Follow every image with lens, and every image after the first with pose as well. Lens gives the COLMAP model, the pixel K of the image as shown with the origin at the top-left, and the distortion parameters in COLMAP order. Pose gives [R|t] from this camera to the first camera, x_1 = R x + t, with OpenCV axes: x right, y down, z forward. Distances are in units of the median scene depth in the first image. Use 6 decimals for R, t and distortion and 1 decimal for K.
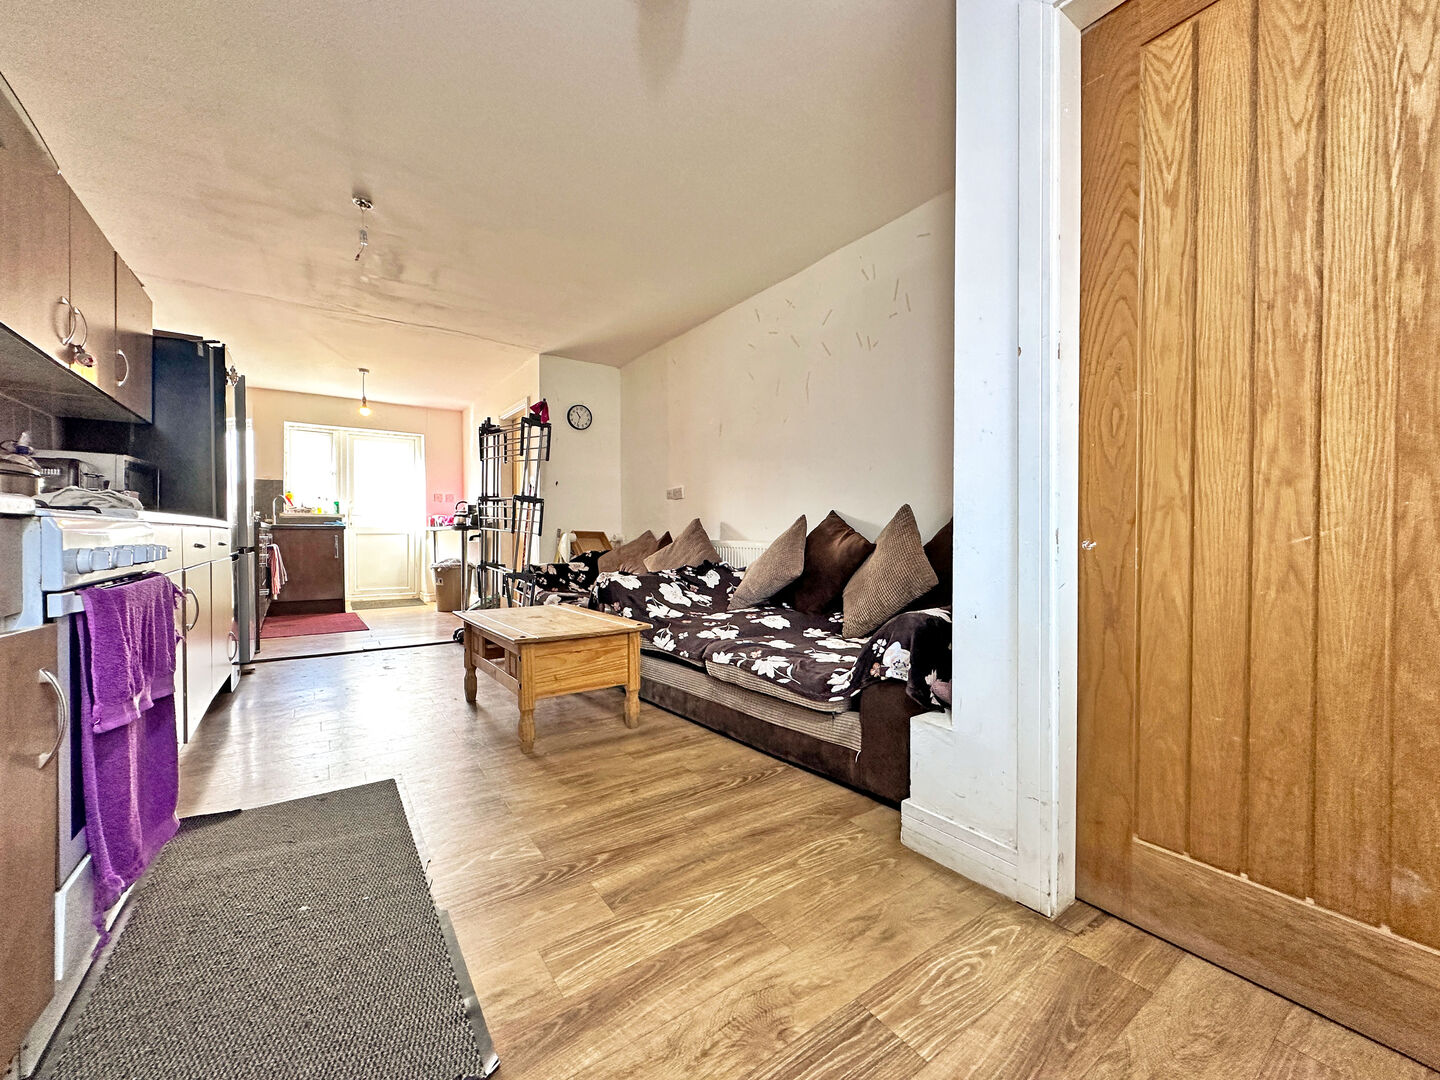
lens RADIAL K [[573.0, 0, 720.0], [0, 573.0, 542.8], [0, 0, 1]] dist [0.000439, -0.000158]
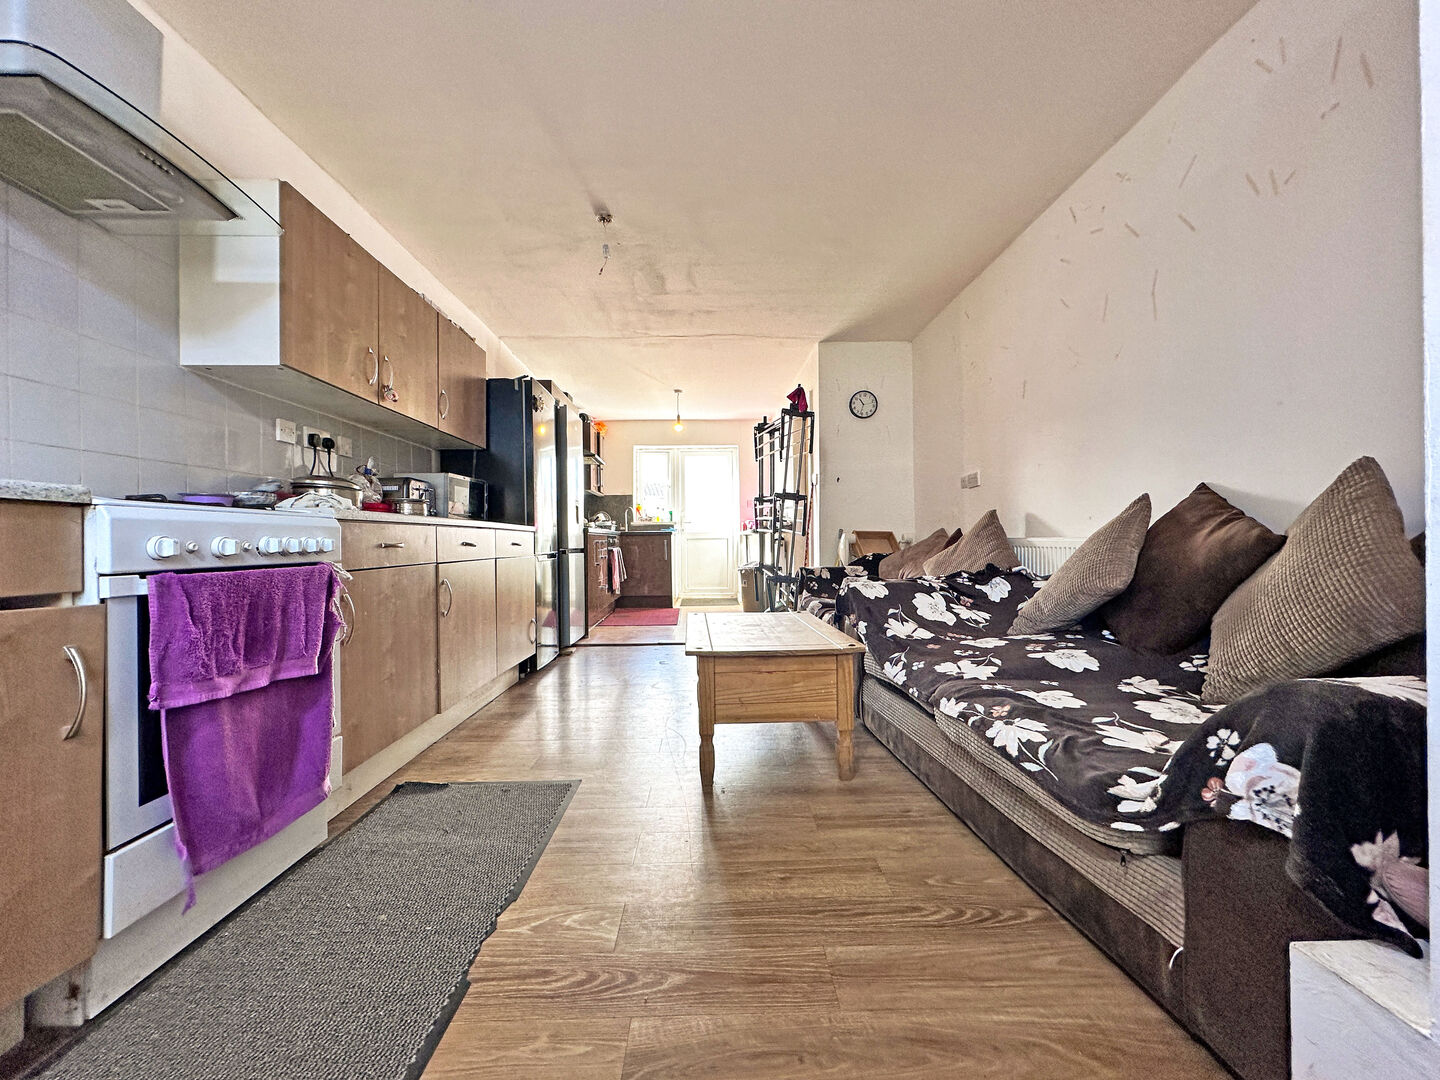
lens RADIAL K [[573.0, 0, 720.0], [0, 573.0, 542.8], [0, 0, 1]] dist [0.000439, -0.000158]
pose [[0.828756, -0.008906, -0.559539, 0.130638], [0.002844, 0.999927, -0.011703, 0.013833], [0.559603, 0.008108, 0.828721, 0.248291]]
